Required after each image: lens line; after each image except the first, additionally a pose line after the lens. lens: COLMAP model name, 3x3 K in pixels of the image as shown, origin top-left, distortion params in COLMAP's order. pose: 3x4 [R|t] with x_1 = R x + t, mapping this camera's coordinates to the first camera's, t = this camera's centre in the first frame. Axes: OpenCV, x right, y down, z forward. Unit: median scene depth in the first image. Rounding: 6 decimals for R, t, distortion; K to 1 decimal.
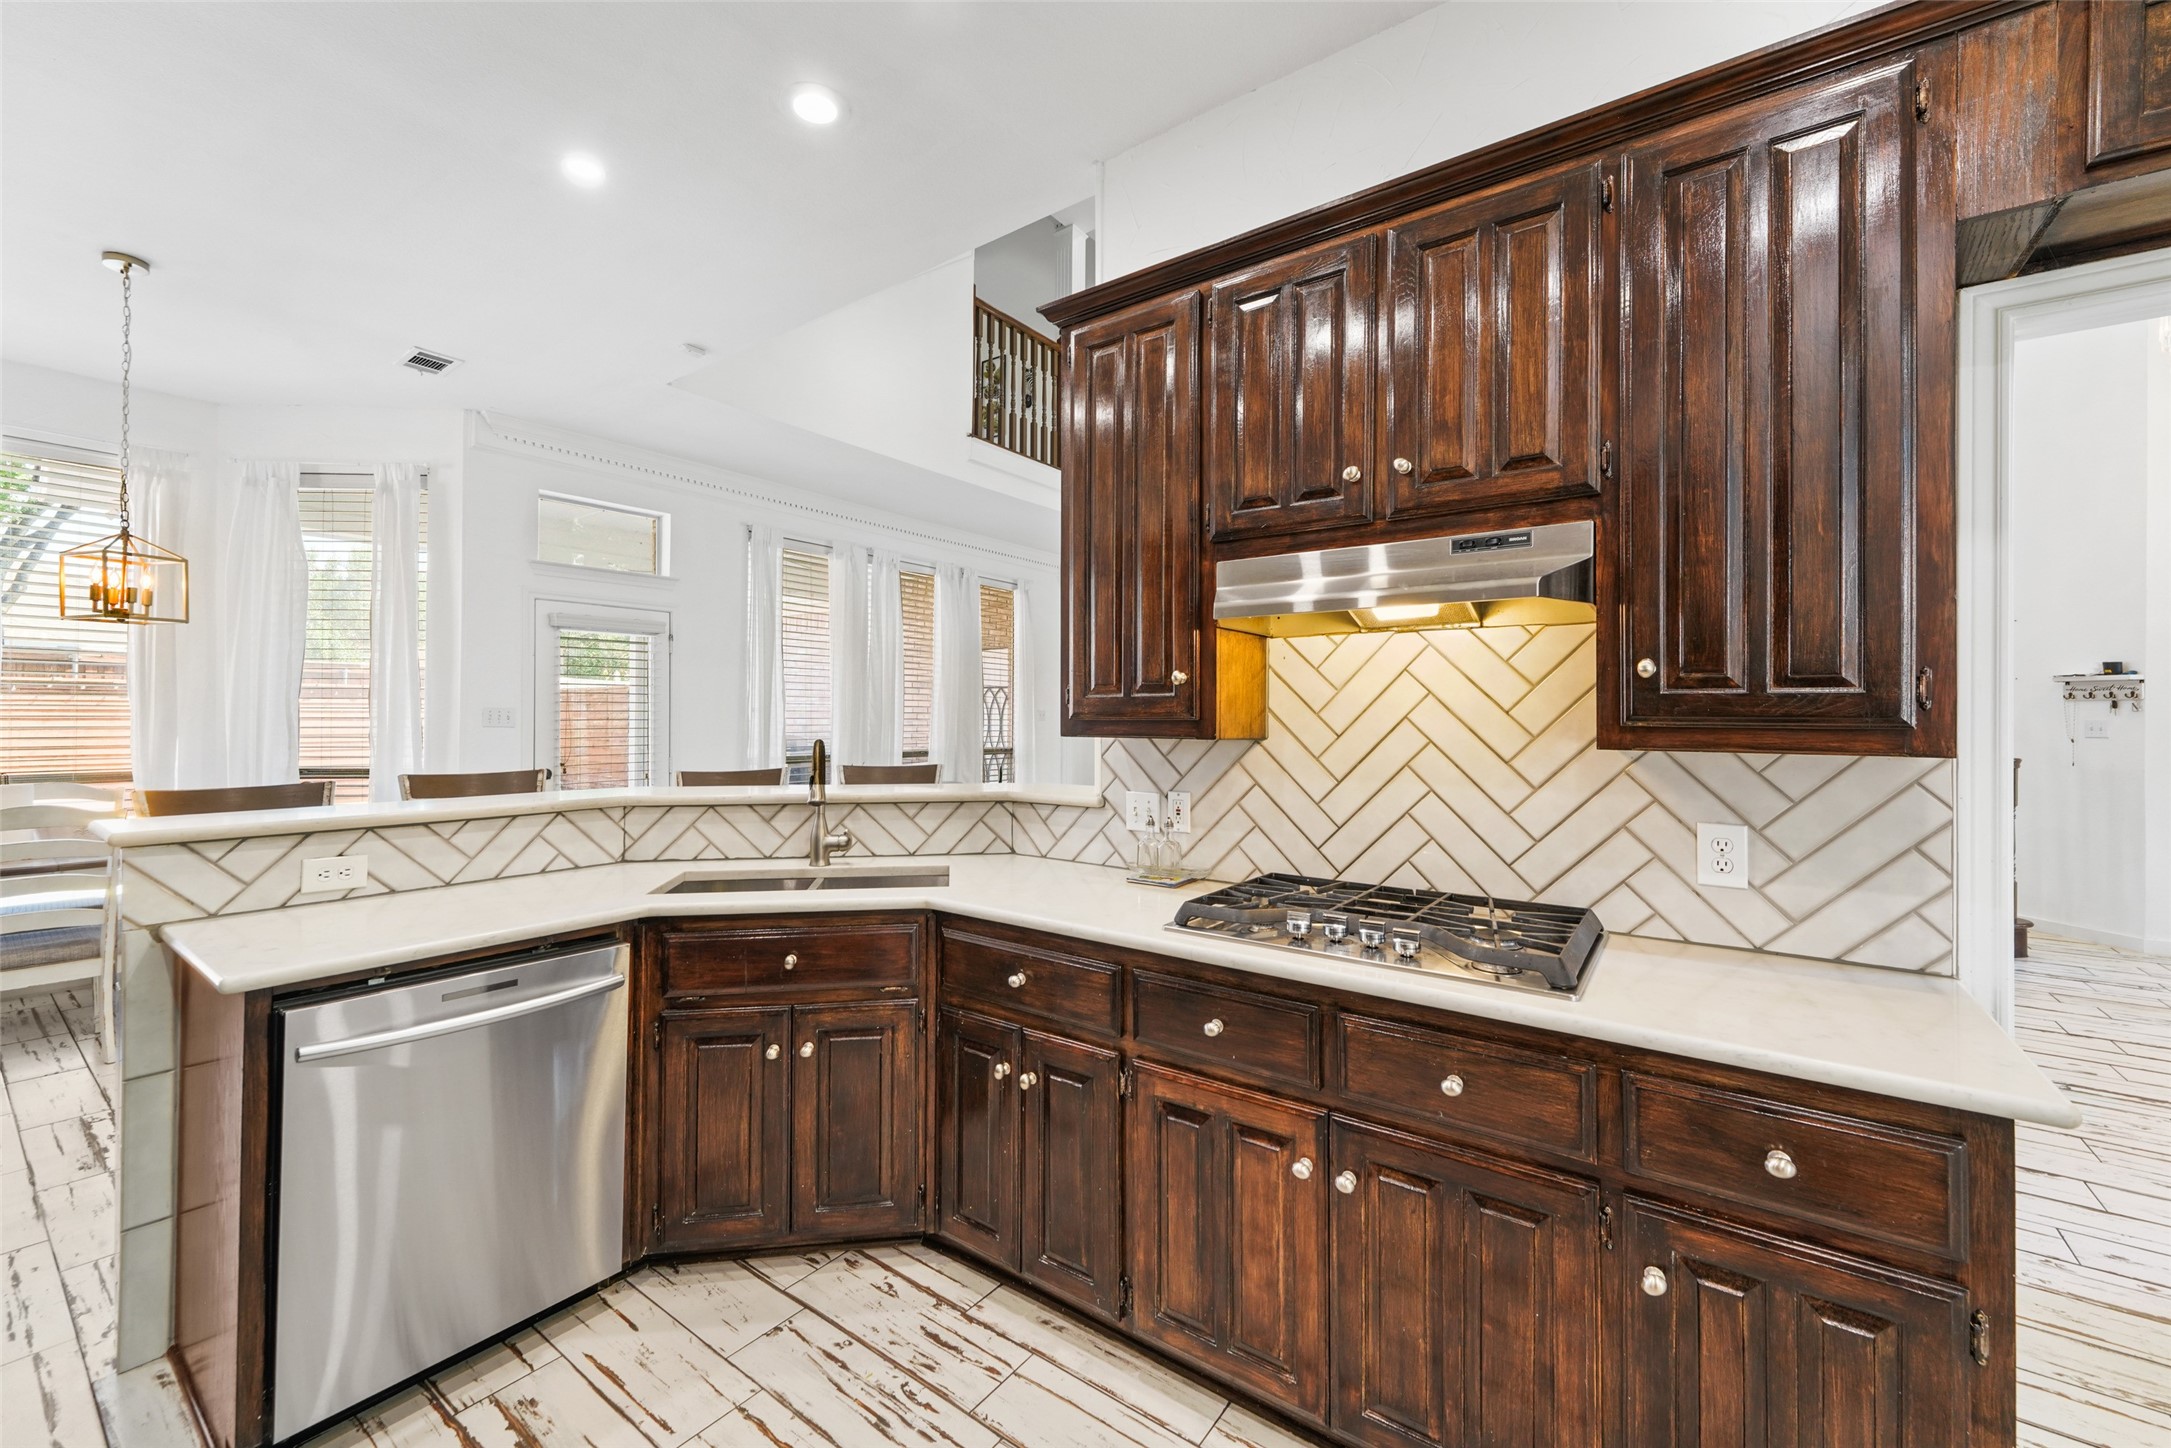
lens RADIAL K [[867.6, 0, 1076.4], [0, 867.6, 710.0], [0, 0, 1]] dist [0.003669, -0.001063]
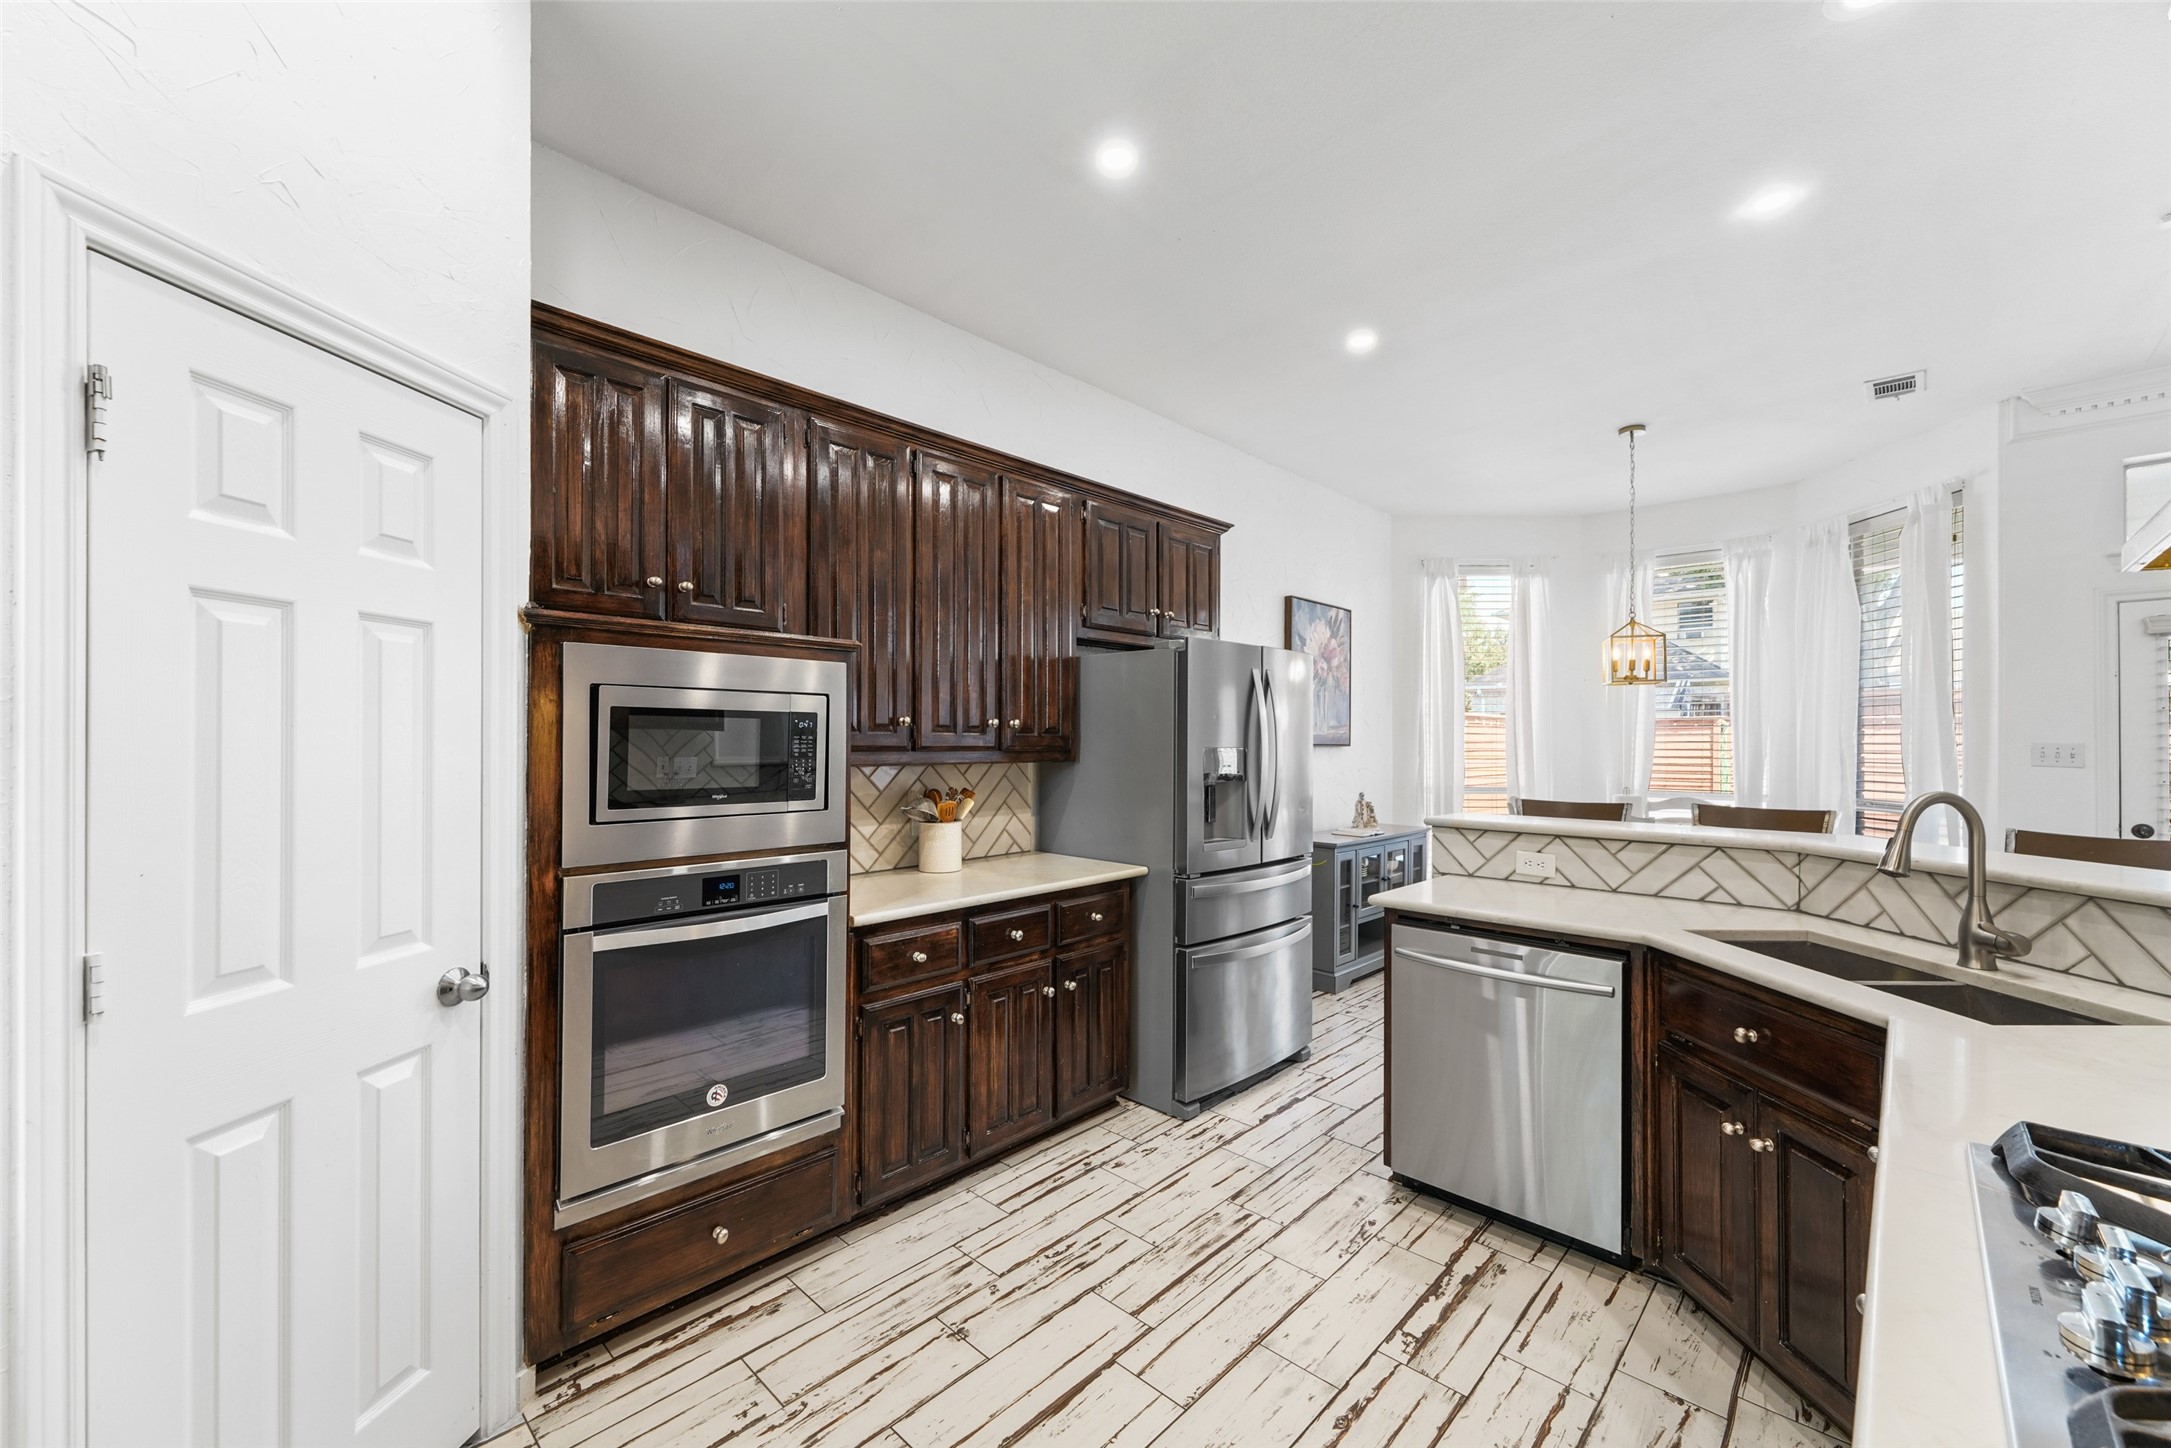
lens RADIAL K [[867.6, 0, 1077.5], [0, 867.6, 737.7], [0, 0, 1]] dist [0.003669, -0.001063]
pose [[-0.131831, -0.005560, -0.991257, 0.644875], [0.003214, 0.999977, -0.006037, -0.012677], [0.991267, -0.003981, -0.131810, 0.436825]]
